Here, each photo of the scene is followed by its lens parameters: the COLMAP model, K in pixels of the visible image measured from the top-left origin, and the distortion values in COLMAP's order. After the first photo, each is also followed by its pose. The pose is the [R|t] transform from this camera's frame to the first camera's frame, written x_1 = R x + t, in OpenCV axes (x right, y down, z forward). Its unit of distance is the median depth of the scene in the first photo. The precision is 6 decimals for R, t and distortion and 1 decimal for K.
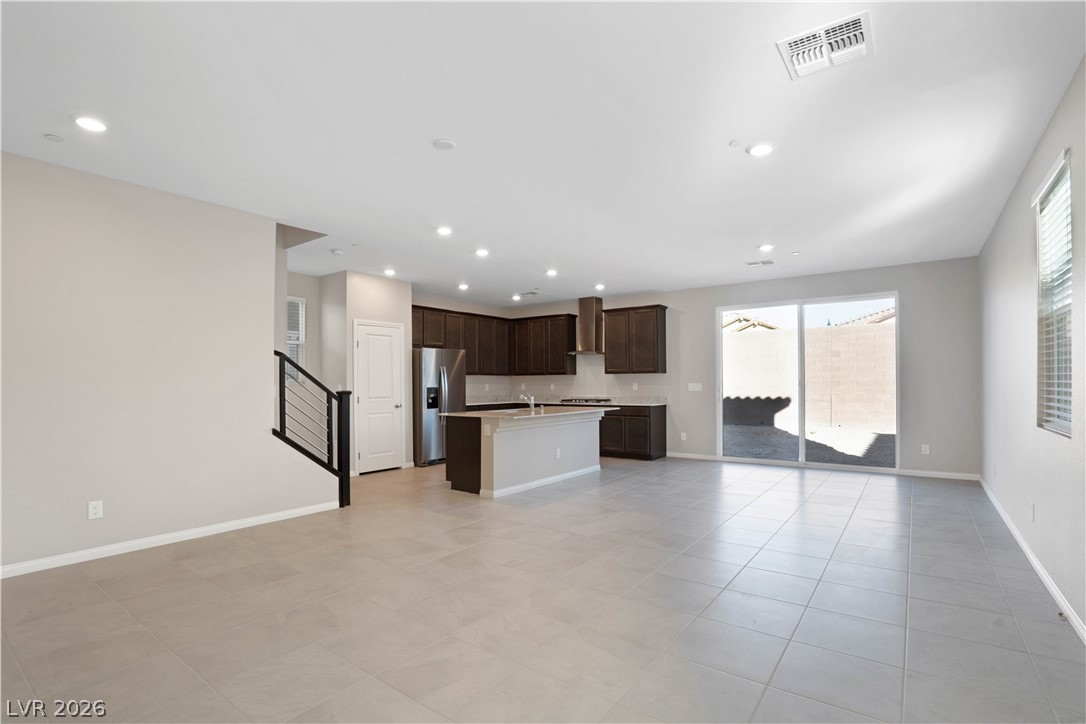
lens RADIAL K [[520.5, 0, 538.6], [0, 520.5, 384.5], [0, 0, 1]] dist [-0.058125, 0.025815]
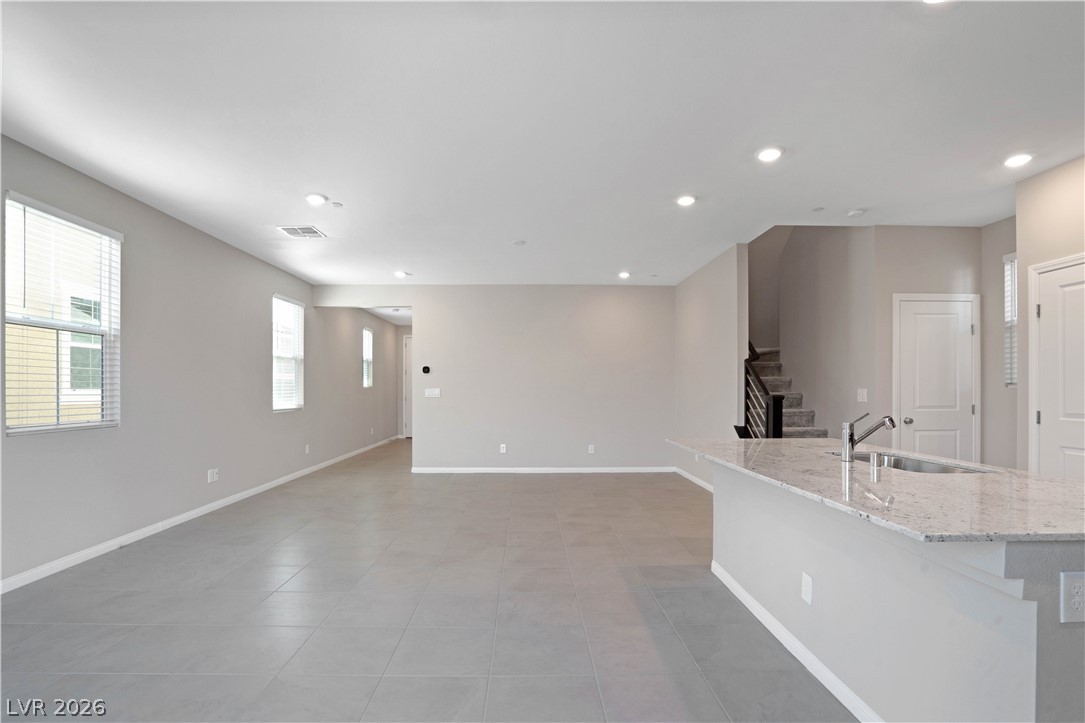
lens RADIAL K [[521.8, 0, 525.9], [0, 521.8, 397.2], [0, 0, 1]] dist [-0.061807, 0.018320]
pose [[-0.798893, 0.019090, -0.601171, 0.307012], [0.009568, 0.999773, 0.019032, -0.004345], [0.601398, 0.009453, -0.798894, 0.898263]]
